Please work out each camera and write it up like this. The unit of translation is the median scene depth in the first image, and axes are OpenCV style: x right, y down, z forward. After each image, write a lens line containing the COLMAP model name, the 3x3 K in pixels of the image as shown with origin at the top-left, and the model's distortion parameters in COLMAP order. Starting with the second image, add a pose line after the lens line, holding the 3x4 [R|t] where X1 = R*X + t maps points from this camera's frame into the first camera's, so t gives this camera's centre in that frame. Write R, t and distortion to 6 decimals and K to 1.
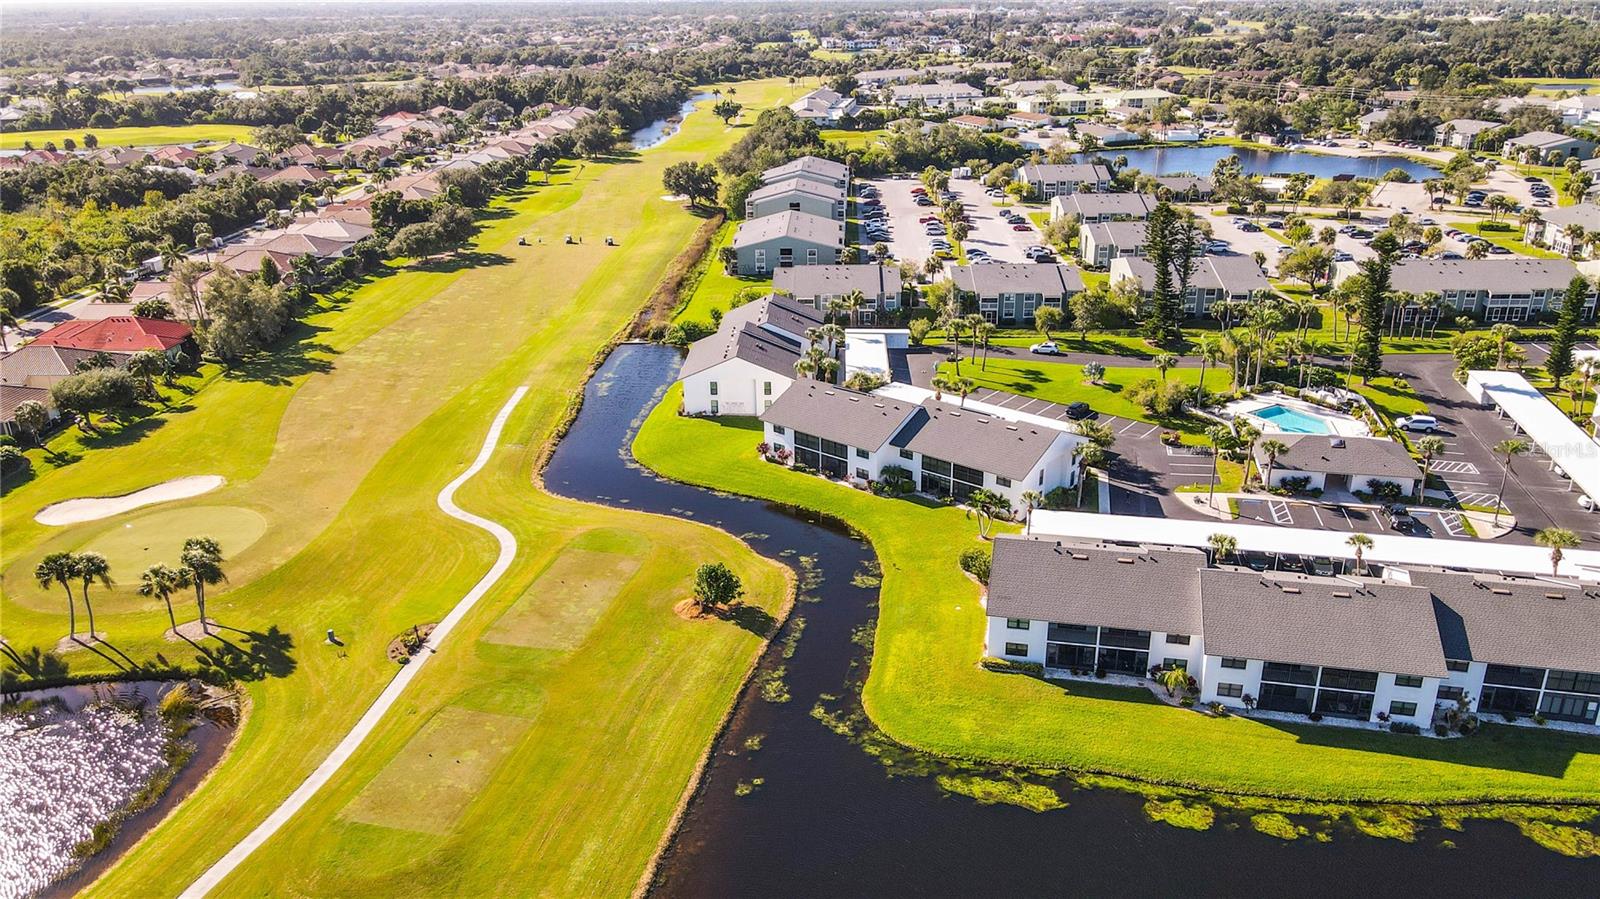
lens RADIAL K [[1190.4, 0, 800.0], [0, 1190.4, 449.5], [0, 0, 1]] dist [0.005295, 0.000638]
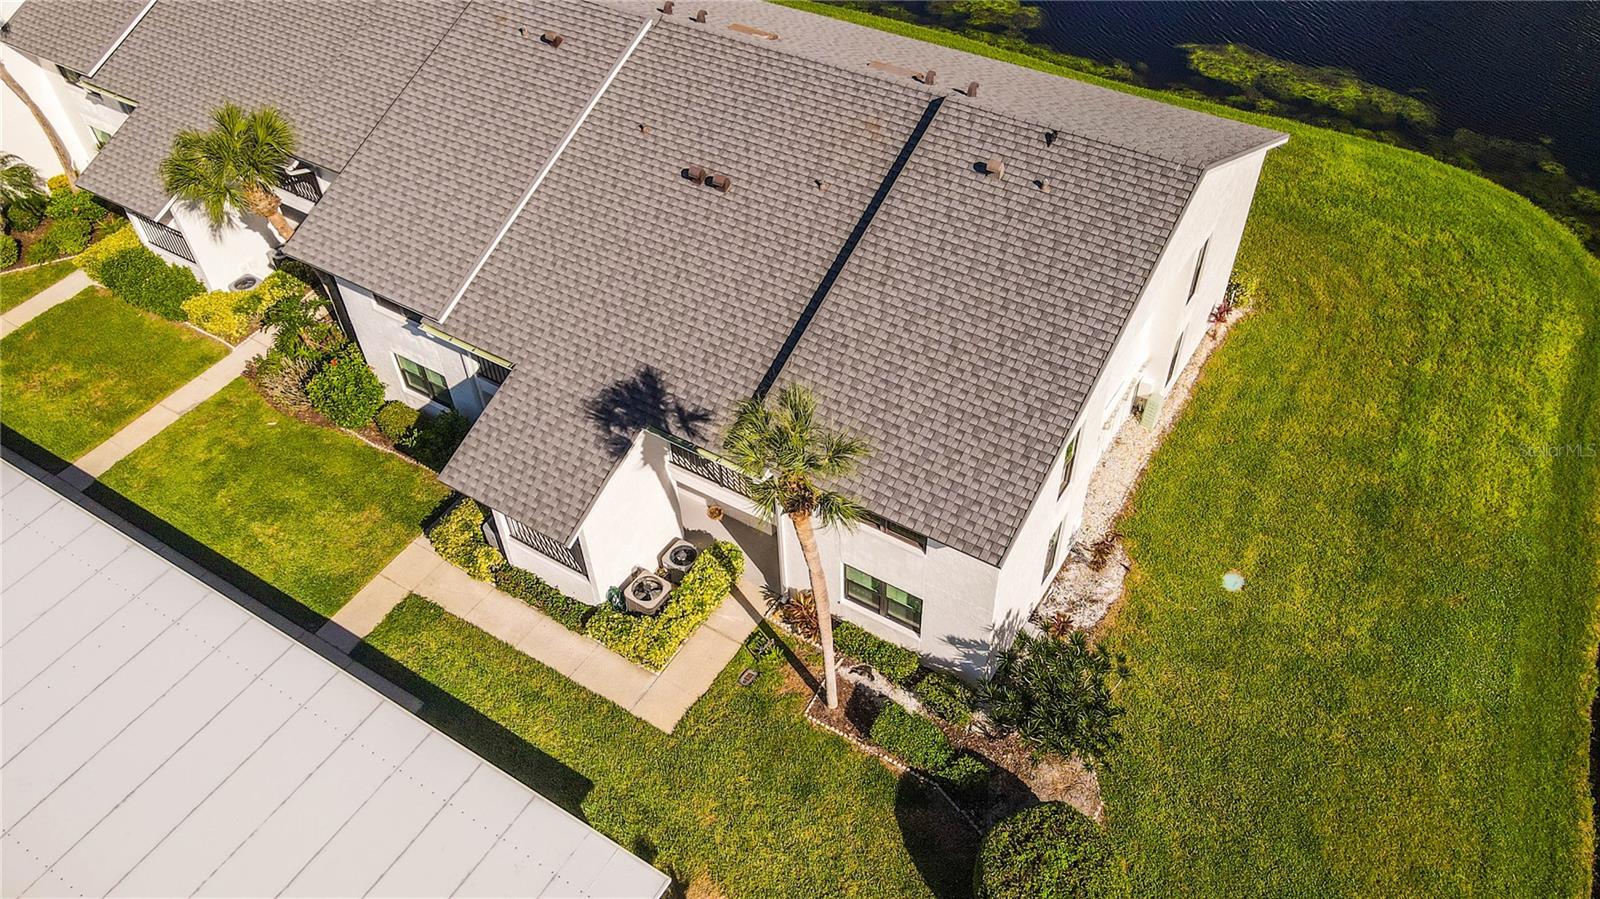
lens RADIAL K [[1182.5, 0, 798.3], [0, 1182.5, 450.5], [0, 0, 1]] dist [0.027072, 0.000113]
pose [[-0.935858, -0.213811, 0.280096, 0.167281], [0.171968, 0.416669, 0.892644, -0.111601], [-0.307565, 0.883556, -0.353175, 1.195295]]
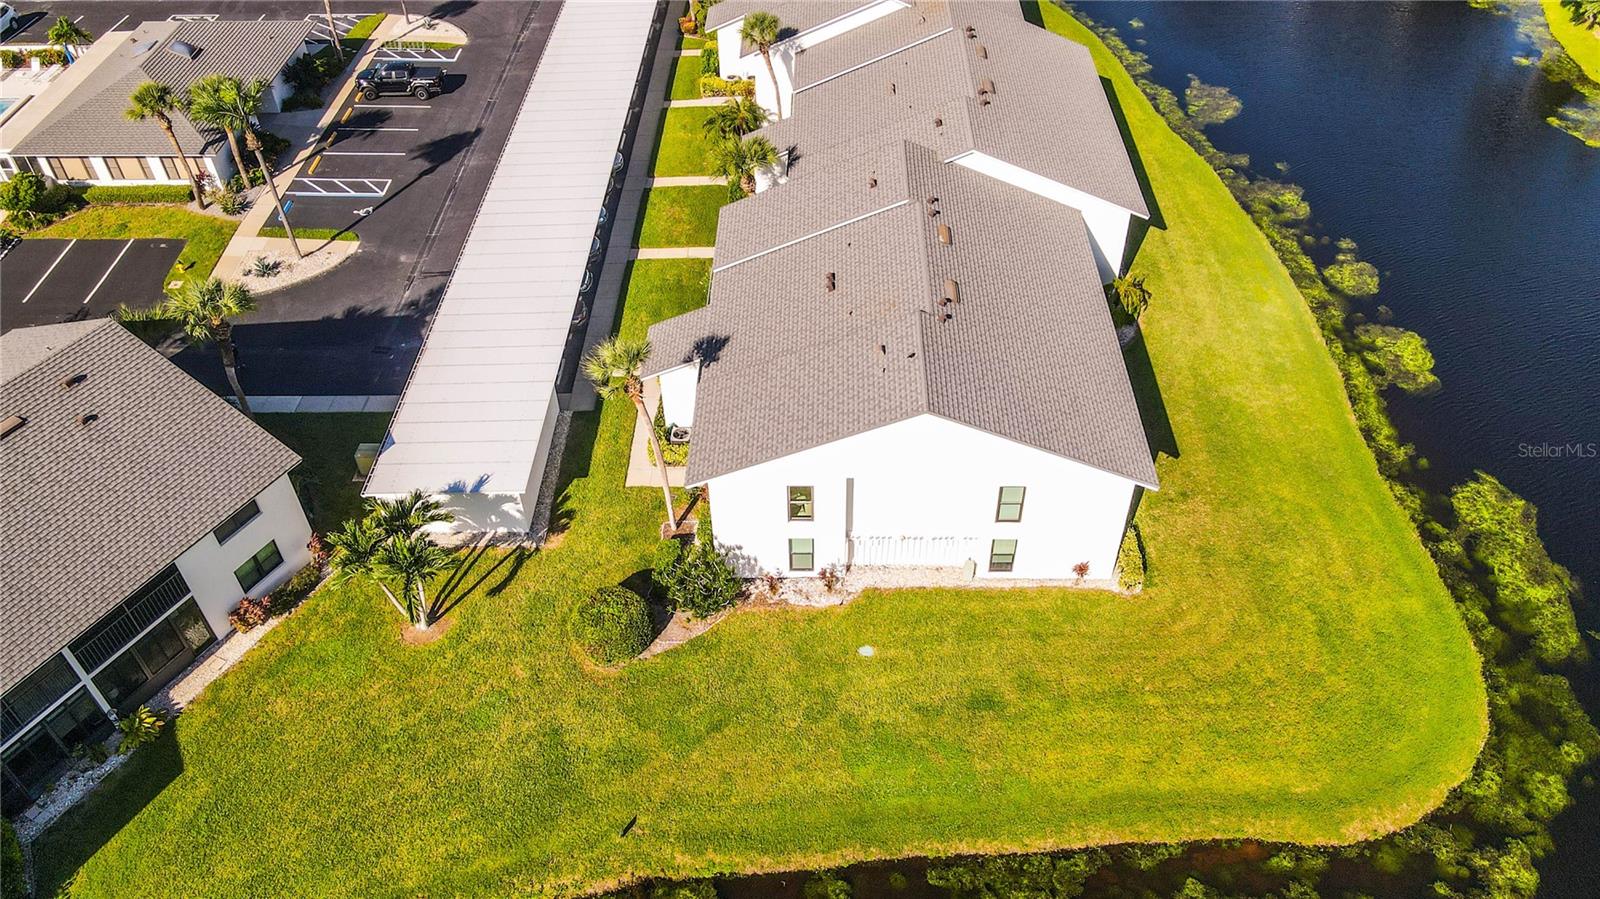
lens RADIAL K [[1182.5, 0, 798.3], [0, 1182.5, 450.5], [0, 0, 1]] dist [0.027072, 0.000113]
pose [[-0.194806, -0.649076, 0.735357, -0.107475], [0.376604, 0.642757, 0.667108, -0.182608], [-0.905660, 0.406895, 0.119232, 1.044915]]
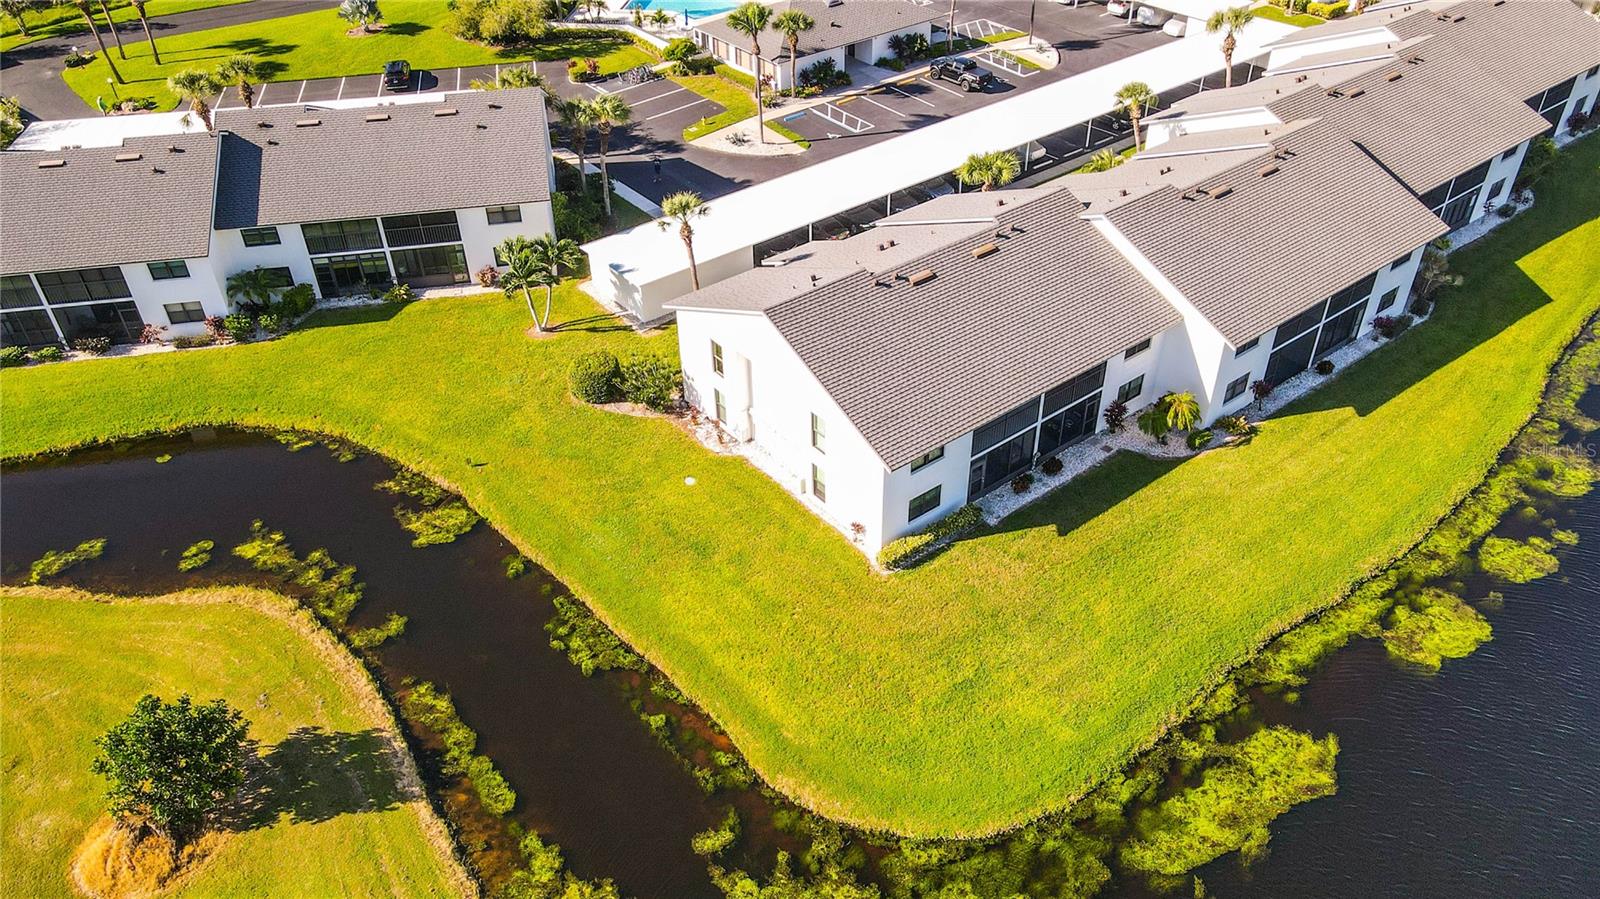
lens RADIAL K [[1190.4, 0, 800.0], [0, 1190.4, 449.5], [0, 0, 1]] dist [0.005295, 0.000638]
pose [[0.637024, -0.462838, 0.616426, -0.140652], [0.288107, 0.884680, 0.366519, -0.044511], [-0.714978, -0.055885, 0.696910, 0.700447]]
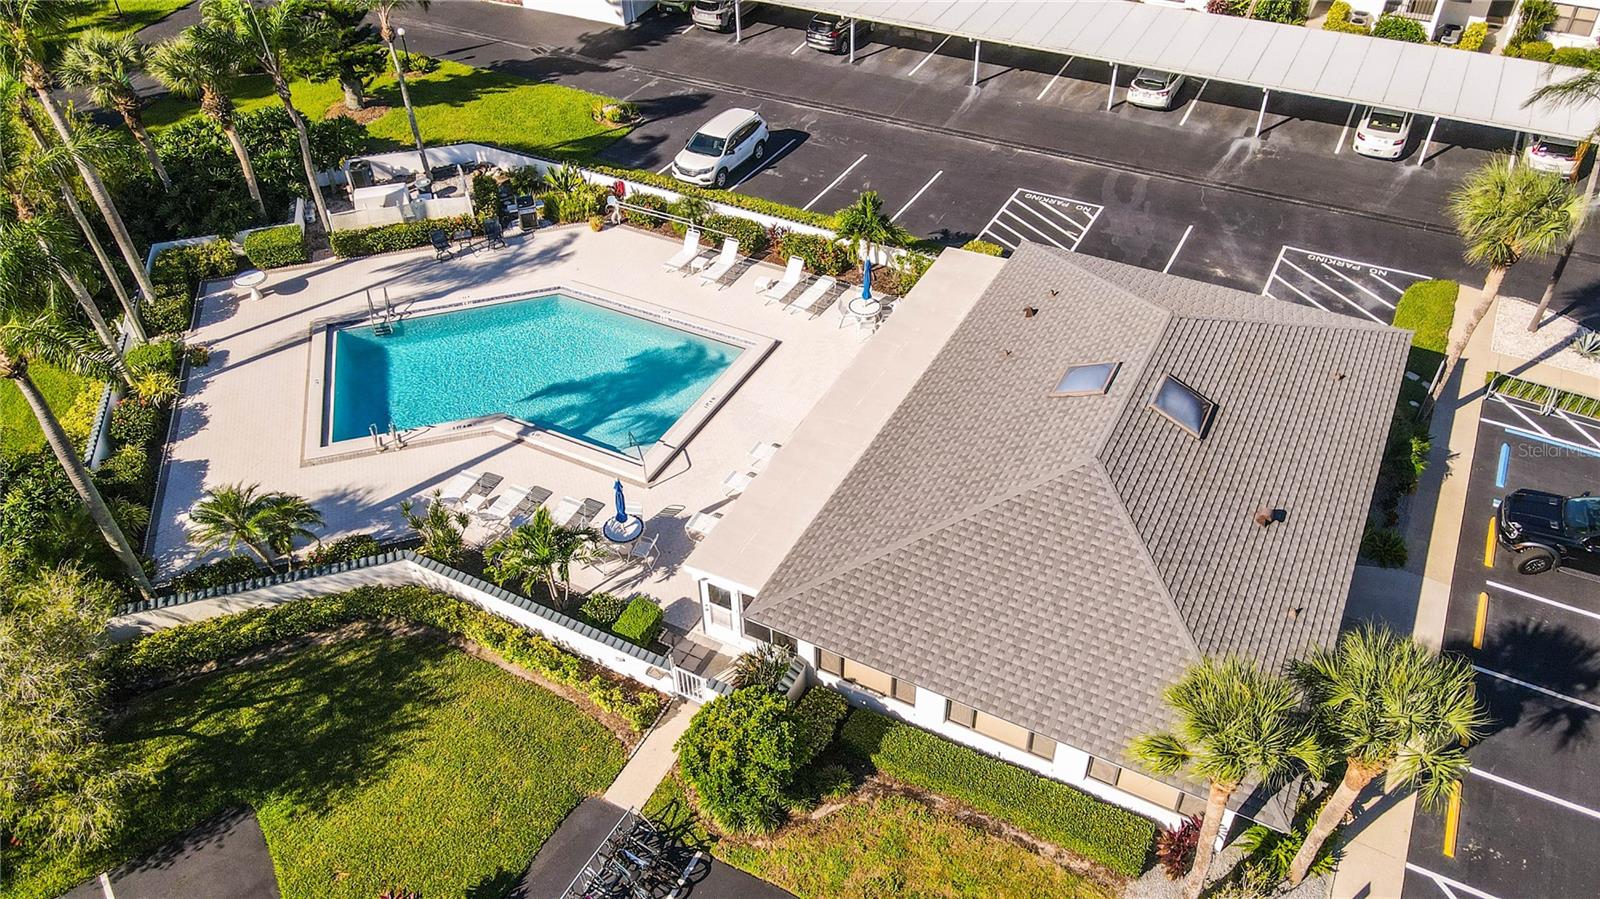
lens RADIAL K [[1190.4, 0, 800.0], [0, 1190.4, 449.5], [0, 0, 1]] dist [0.005295, 0.000638]
pose [[0.272046, -0.614063, 0.740890, 0.379266], [0.365469, 0.778171, 0.510766, -0.167897], [-0.890182, 0.131820, 0.436119, 1.310223]]
